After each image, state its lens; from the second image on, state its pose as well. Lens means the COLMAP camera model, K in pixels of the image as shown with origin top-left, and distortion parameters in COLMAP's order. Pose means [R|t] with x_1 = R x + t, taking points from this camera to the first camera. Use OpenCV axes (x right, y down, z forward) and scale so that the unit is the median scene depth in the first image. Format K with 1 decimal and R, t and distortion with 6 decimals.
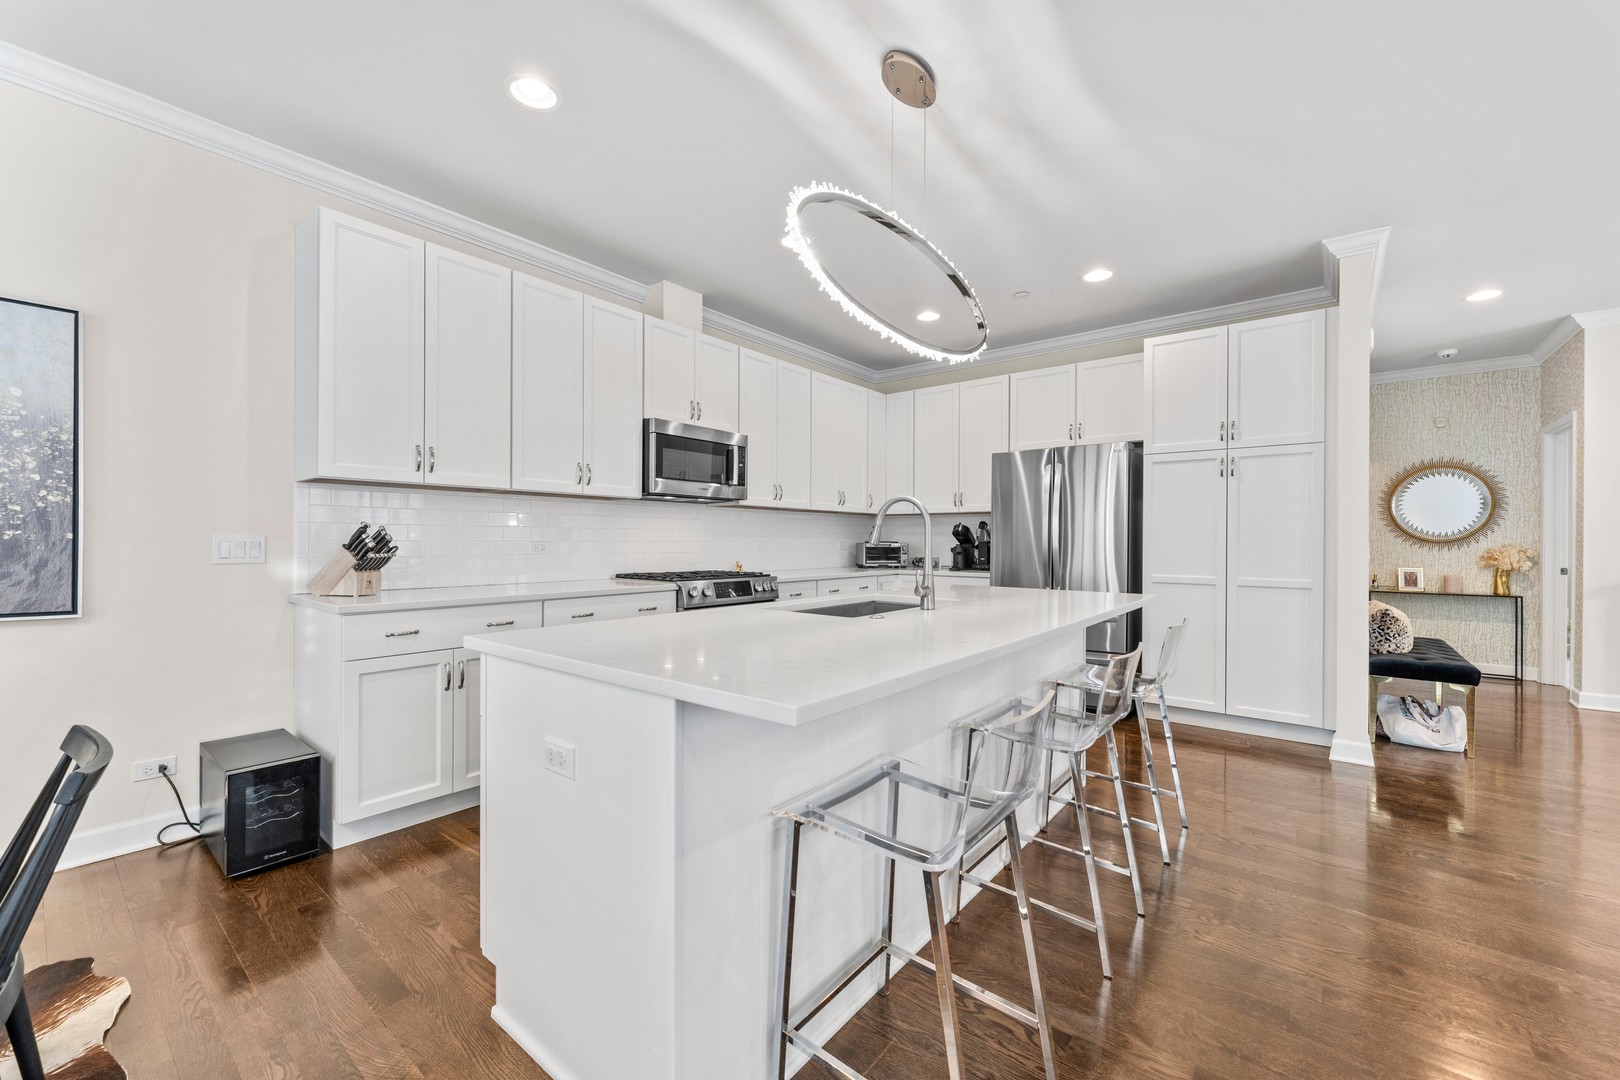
lens RADIAL K [[643.5, 0, 809.4], [0, 643.5, 540.0], [0, 0, 1]] dist [-0.003499, 0.000941]
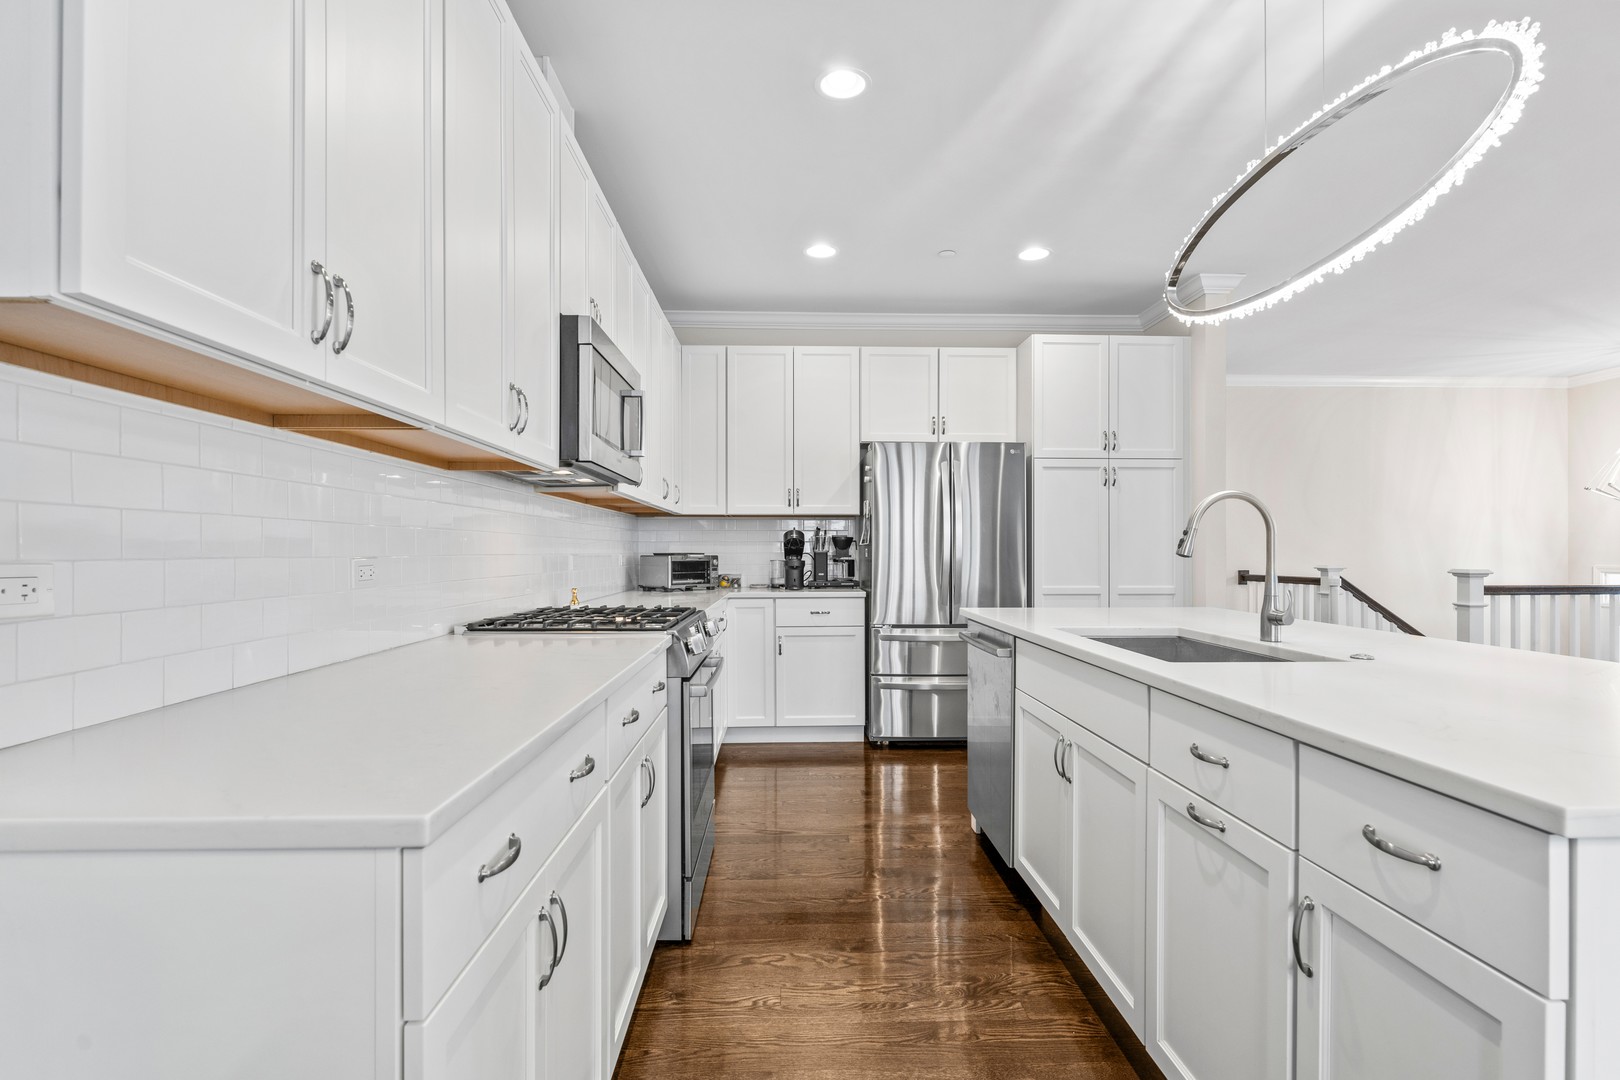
lens RADIAL K [[770.6, 0, 815.4], [0, 770.6, 538.6], [0, 0, 1]] dist [-0.001767, -0.000194]
pose [[0.756545, 0.006346, 0.653911, -0.480865], [0.003632, 0.999897, -0.013906, -0.001818], [-0.653931, 0.012896, 0.756444, 0.389271]]
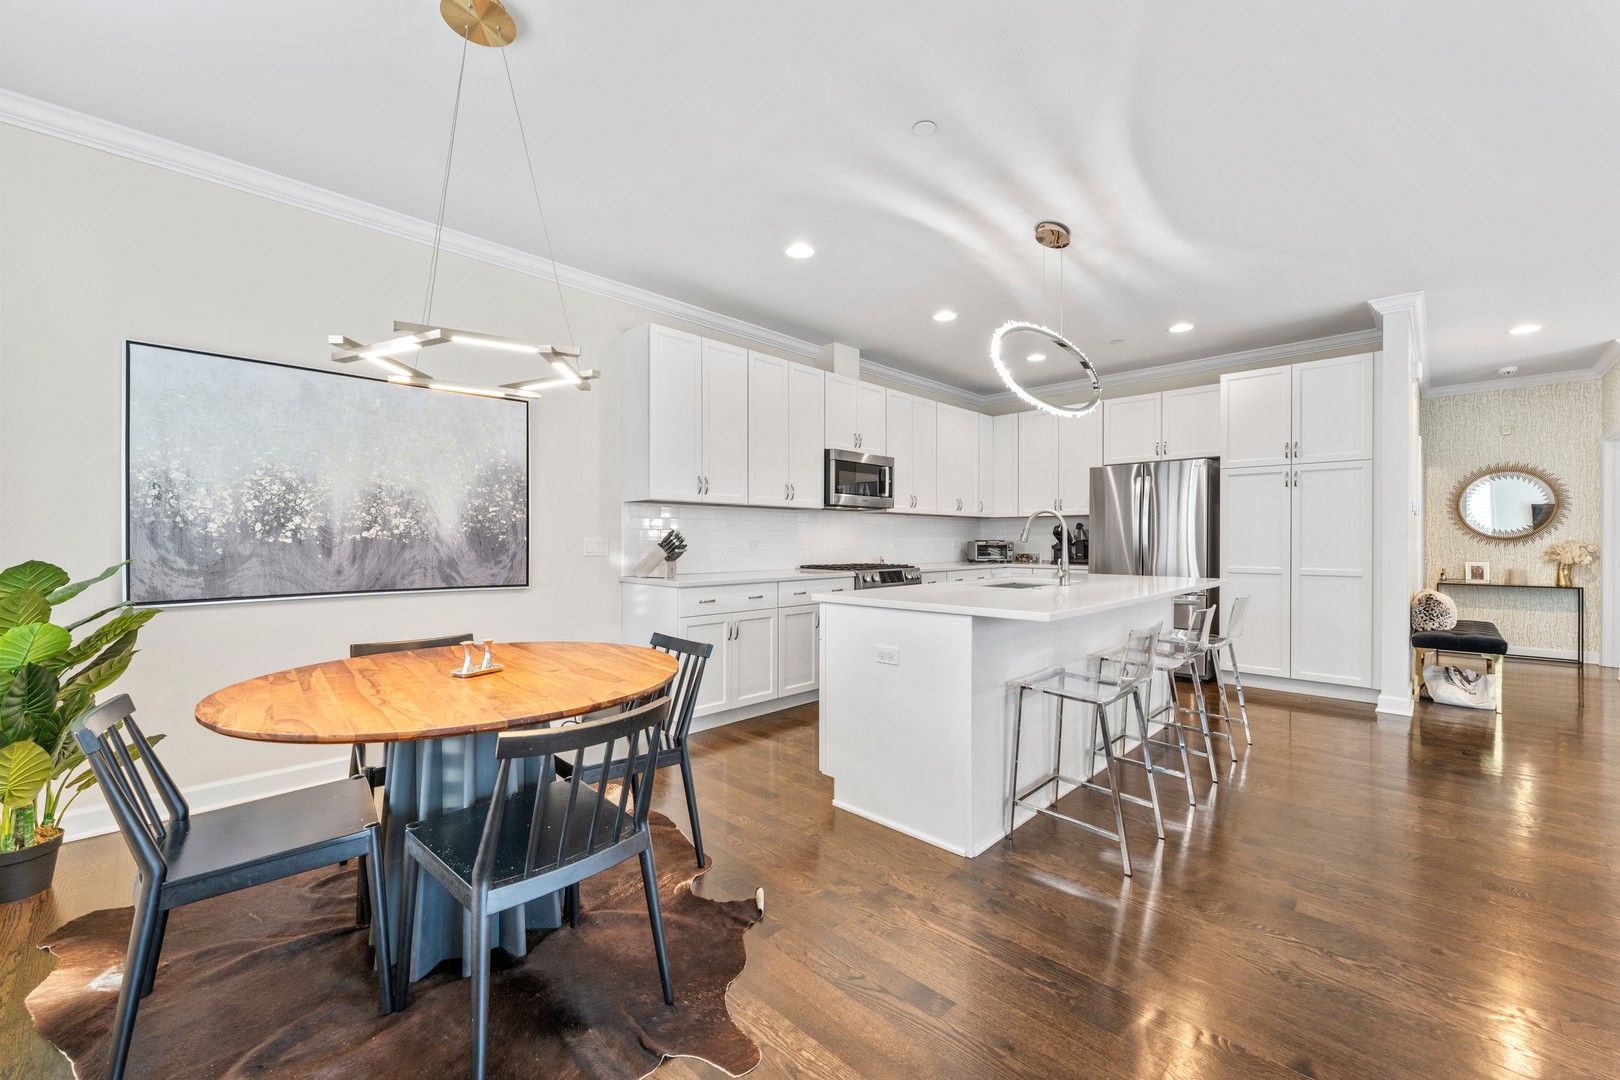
lens RADIAL K [[643.5, 0, 809.8], [0, 643.5, 540.3], [0, 0, 1]] dist [-0.003499, 0.000941]
pose [[0.995342, -0.003885, -0.096330, -0.153909], [0.004004, 0.999991, 0.001048, -0.000360], [0.096325, -0.001429, 0.995349, -0.320943]]
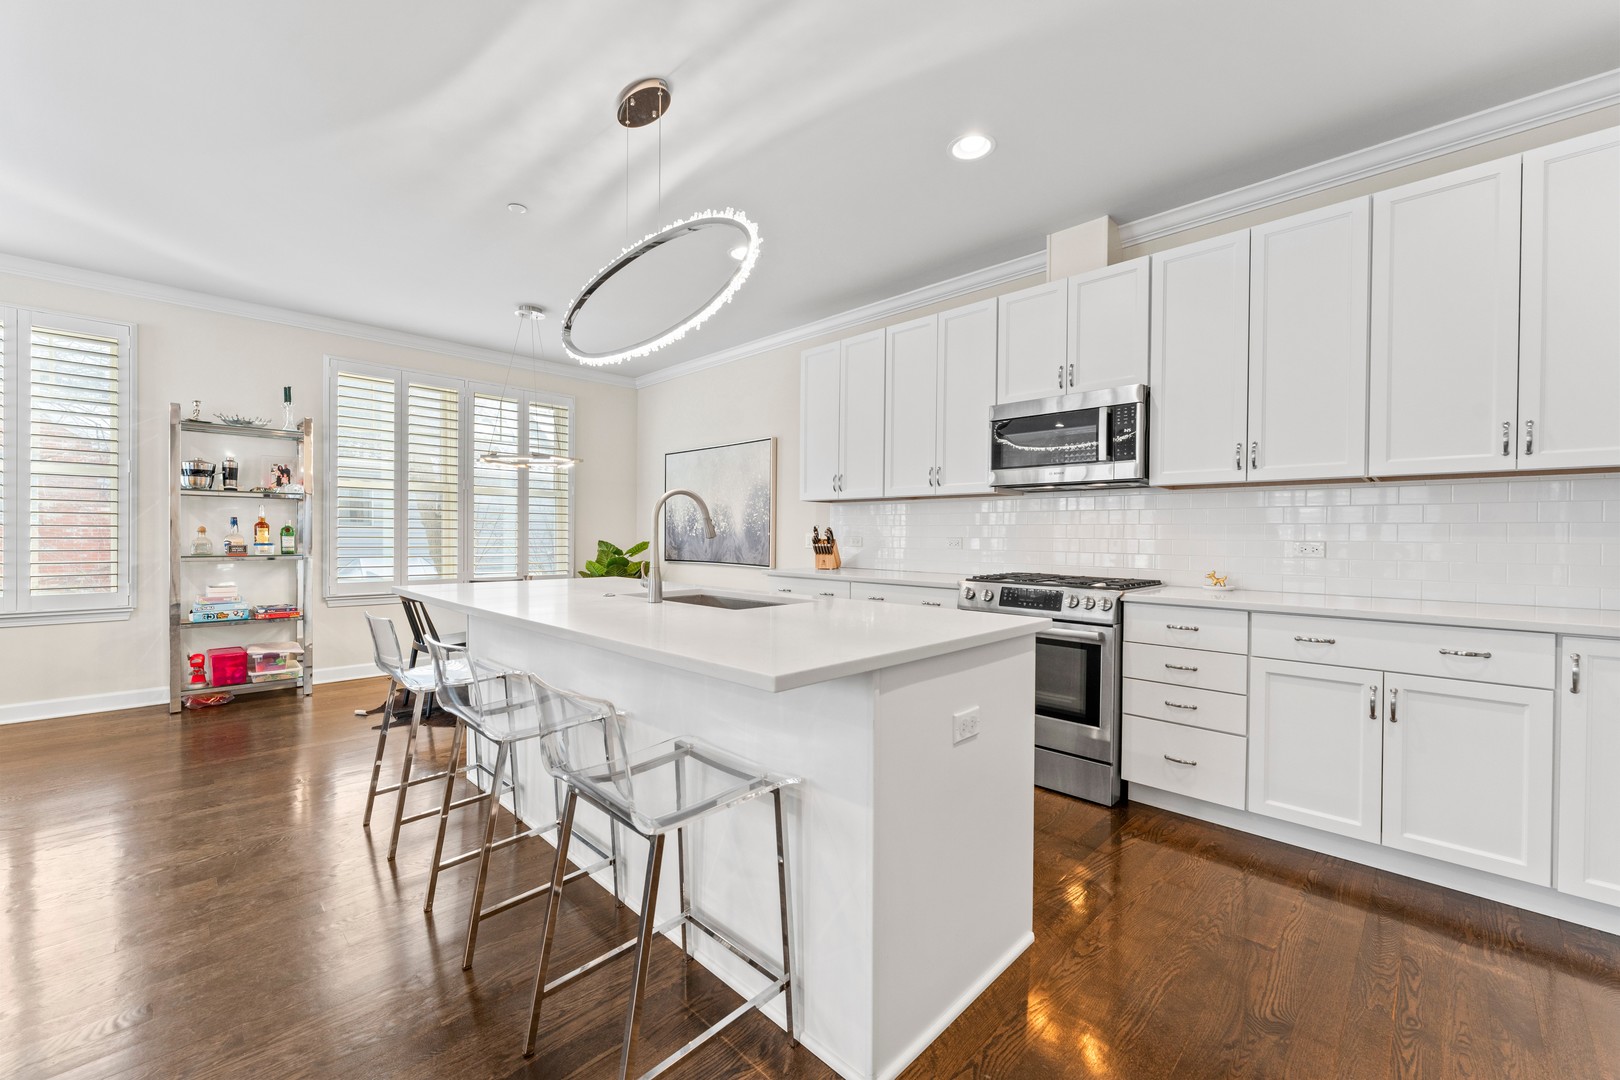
lens RADIAL K [[643.5, 0, 816.0], [0, 643.5, 535.6], [0, 0, 1]] dist [-0.003499, 0.000941]
pose [[-0.089335, -0.002185, -0.995999, 0.676185], [-0.005201, 0.999985, -0.001727, 0.001279], [0.995988, 0.005025, -0.089345, 0.785830]]
